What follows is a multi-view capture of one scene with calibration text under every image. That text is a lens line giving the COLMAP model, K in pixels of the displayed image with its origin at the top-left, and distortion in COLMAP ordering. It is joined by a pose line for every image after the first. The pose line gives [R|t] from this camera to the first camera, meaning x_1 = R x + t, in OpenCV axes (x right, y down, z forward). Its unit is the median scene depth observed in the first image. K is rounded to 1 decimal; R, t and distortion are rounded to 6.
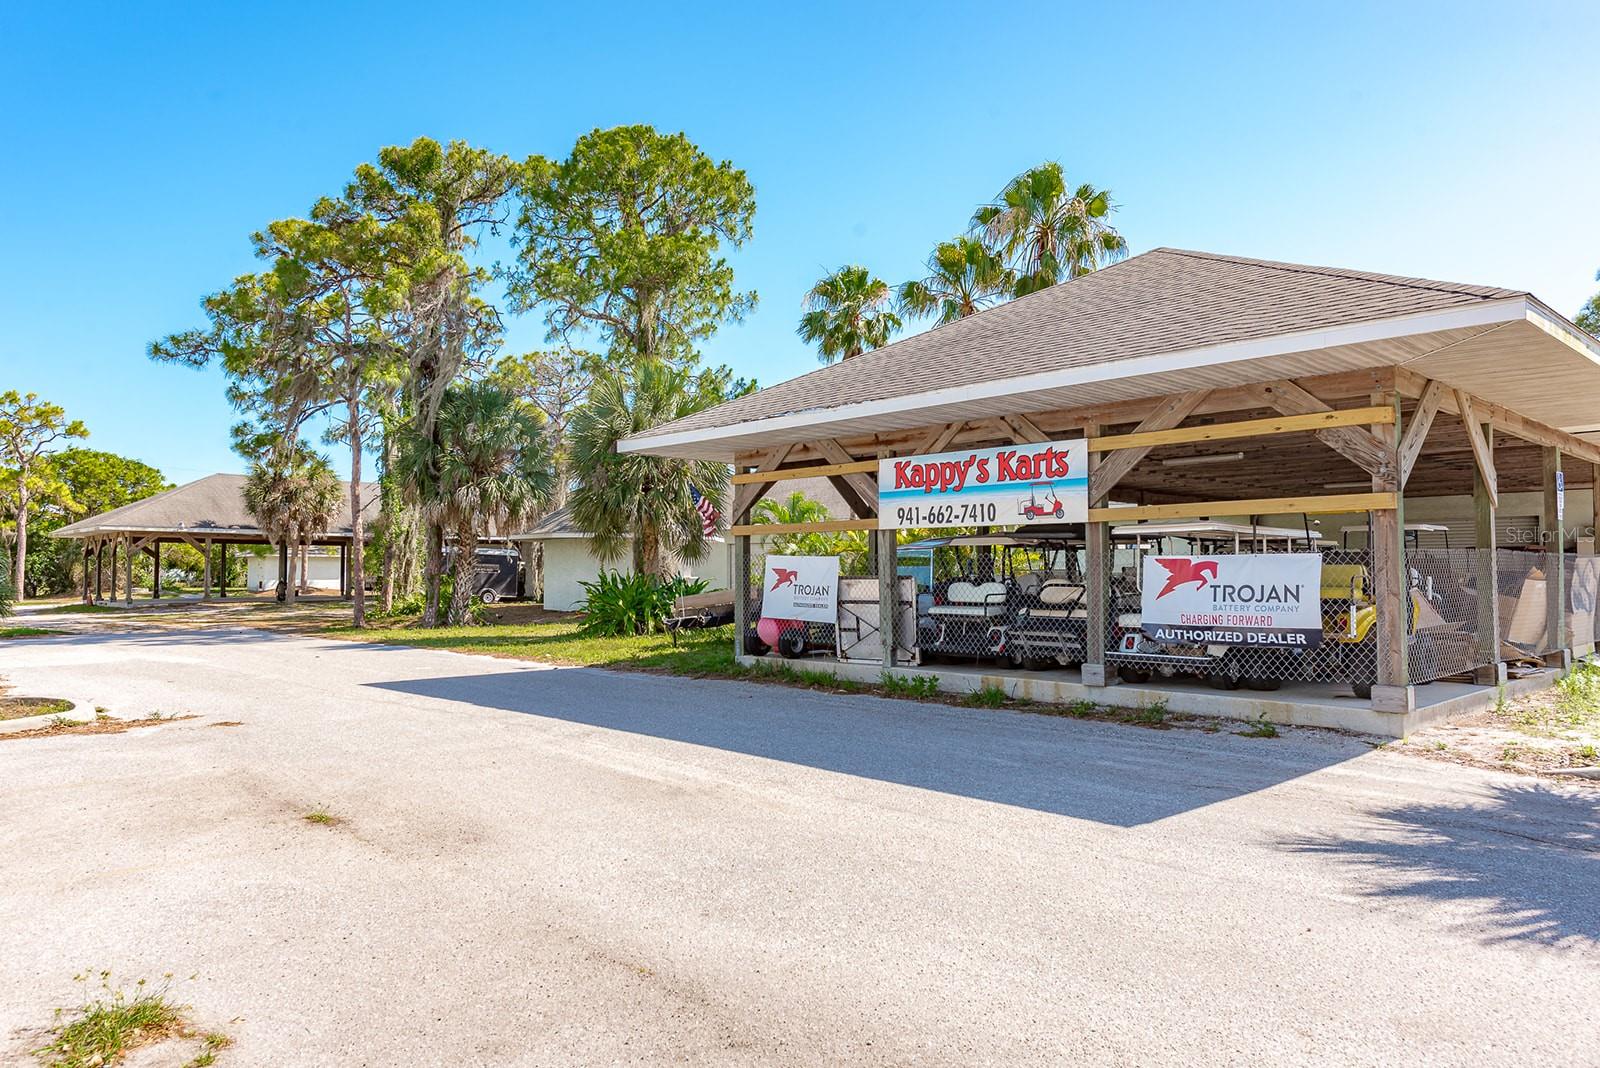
lens RADIAL K [[1084.3, 0, 789.6], [0, 1084.3, 531.4], [0, 0, 1]] dist [0.012210, -0.002611]
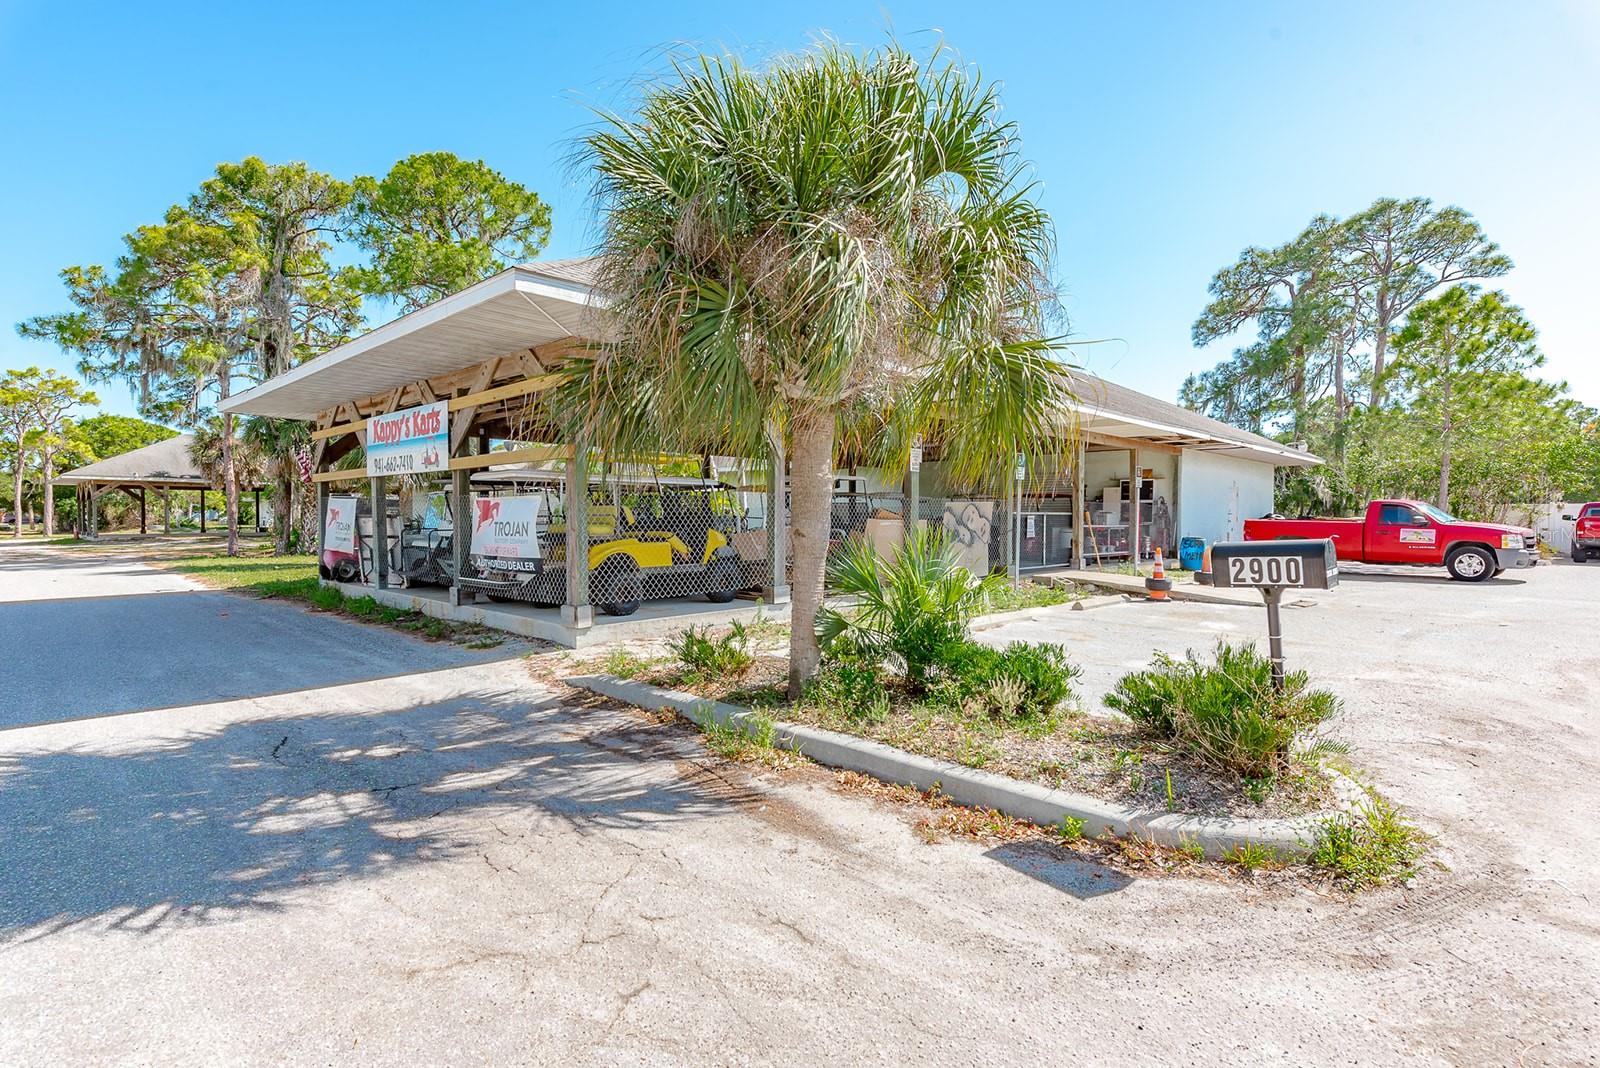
lens RADIAL K [[811.2, 0, 810.1], [0, 811.2, 525.2], [0, 0, 1]] dist [0.006413, 0.000833]
pose [[0.998232, 0.001304, 0.059419, 0.246694], [-0.004270, 0.998749, 0.049816, 0.002479], [-0.059280, -0.049982, 0.996989, 0.030019]]
